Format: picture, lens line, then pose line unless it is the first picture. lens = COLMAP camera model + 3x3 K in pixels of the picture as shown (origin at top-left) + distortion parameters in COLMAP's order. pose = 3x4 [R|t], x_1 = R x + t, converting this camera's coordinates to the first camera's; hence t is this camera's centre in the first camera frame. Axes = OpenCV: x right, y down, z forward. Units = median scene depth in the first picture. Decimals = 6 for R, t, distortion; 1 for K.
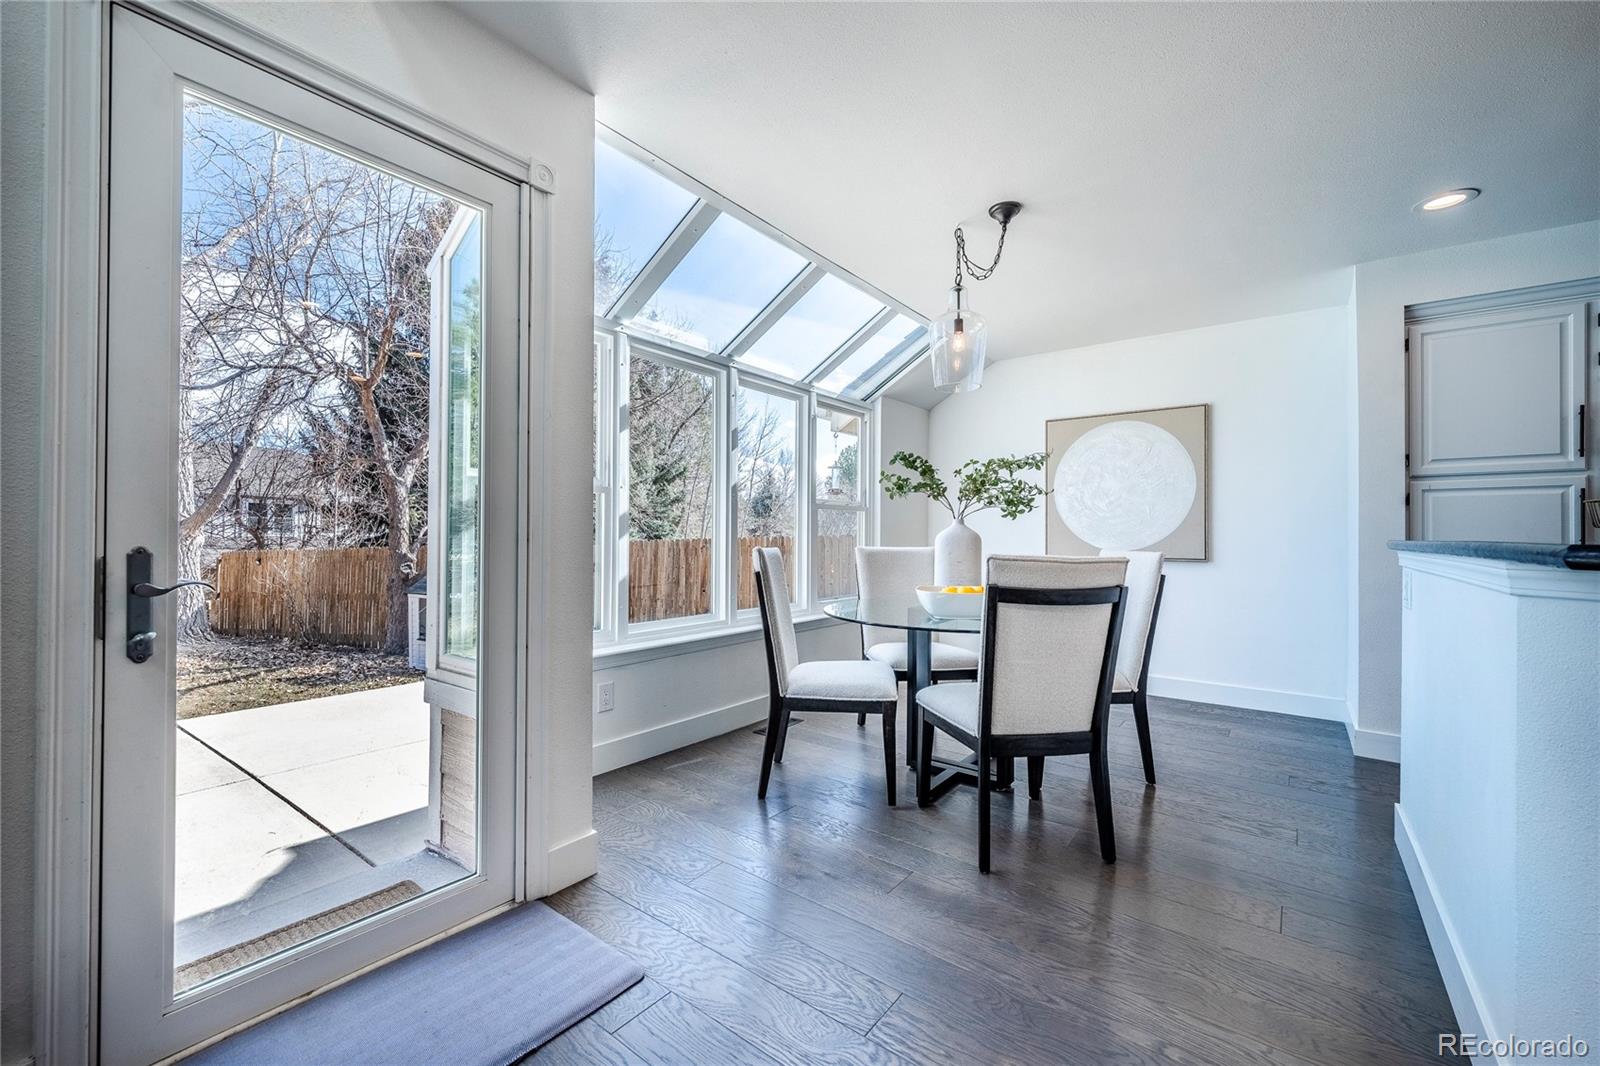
lens RADIAL K [[630.4, 0, 795.1], [0, 630.4, 530.0], [0, 0, 1]] dist [0.001130, 0.000046]
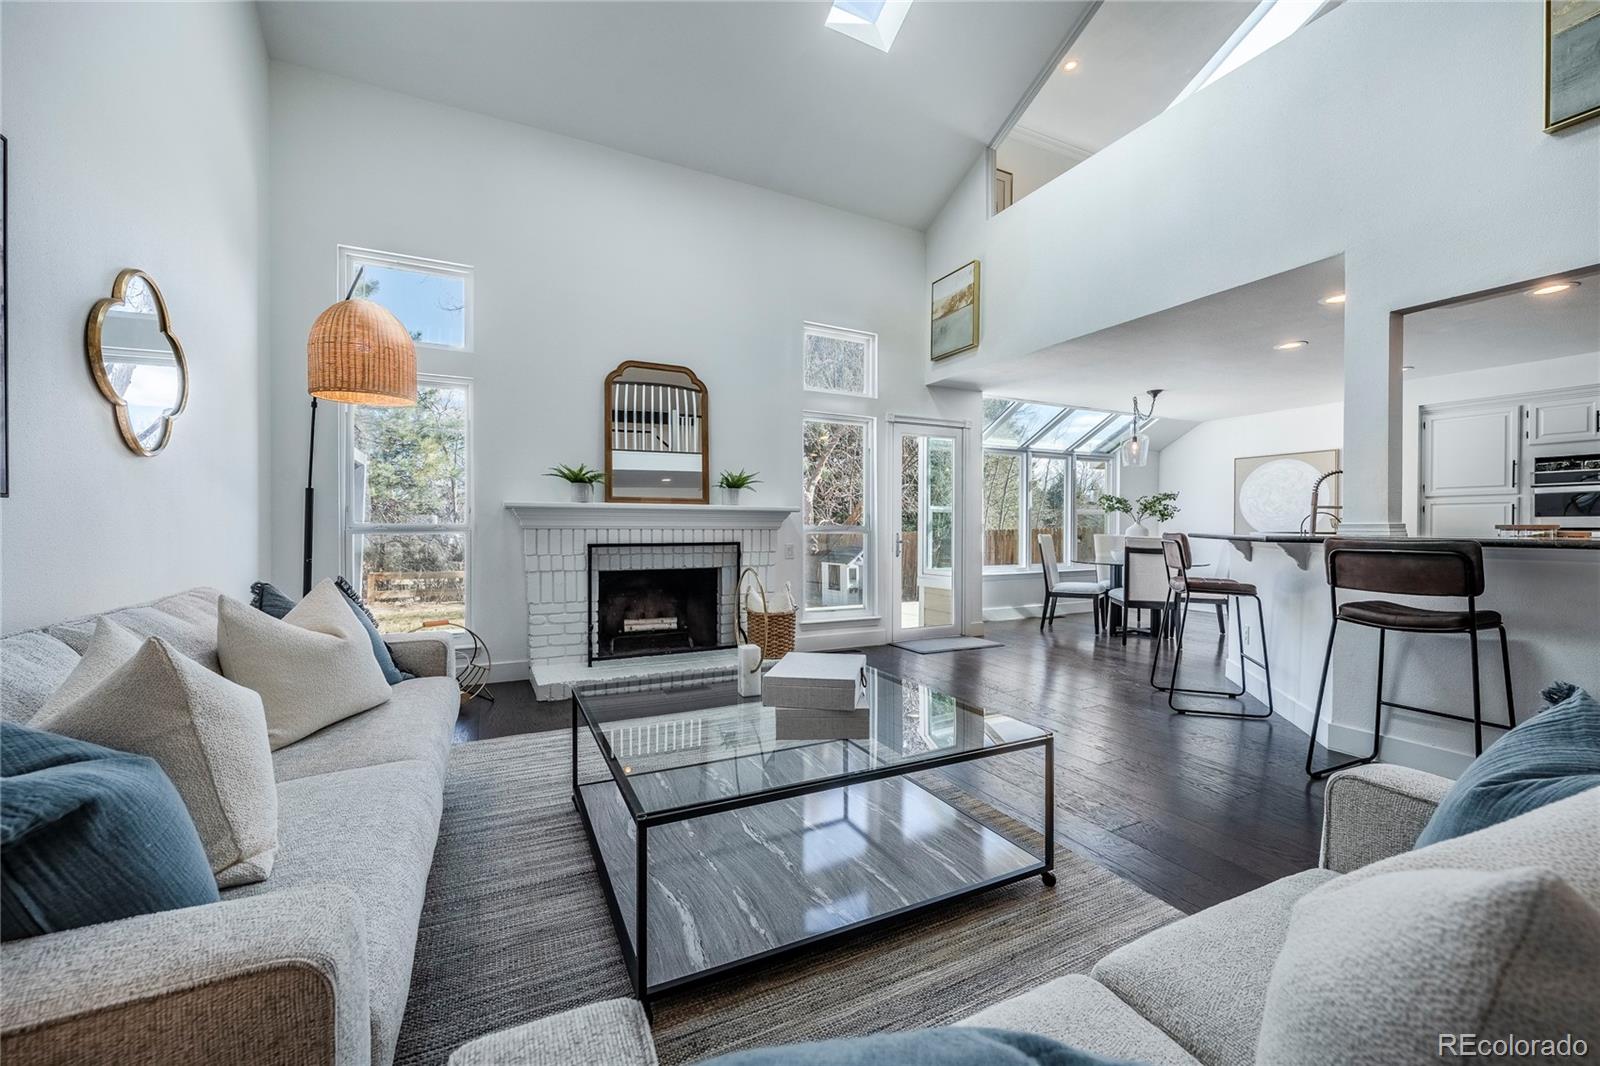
lens RADIAL K [[630.4, 0, 768.1], [0, 630.4, 522.2], [0, 0, 1]] dist [0.001130, 0.000046]
pose [[0.883586, -0.005993, -0.468231, 0.116654], [0.008199, 0.999963, 0.002673, -0.026304], [0.468197, -0.006201, 0.883602, -1.334678]]
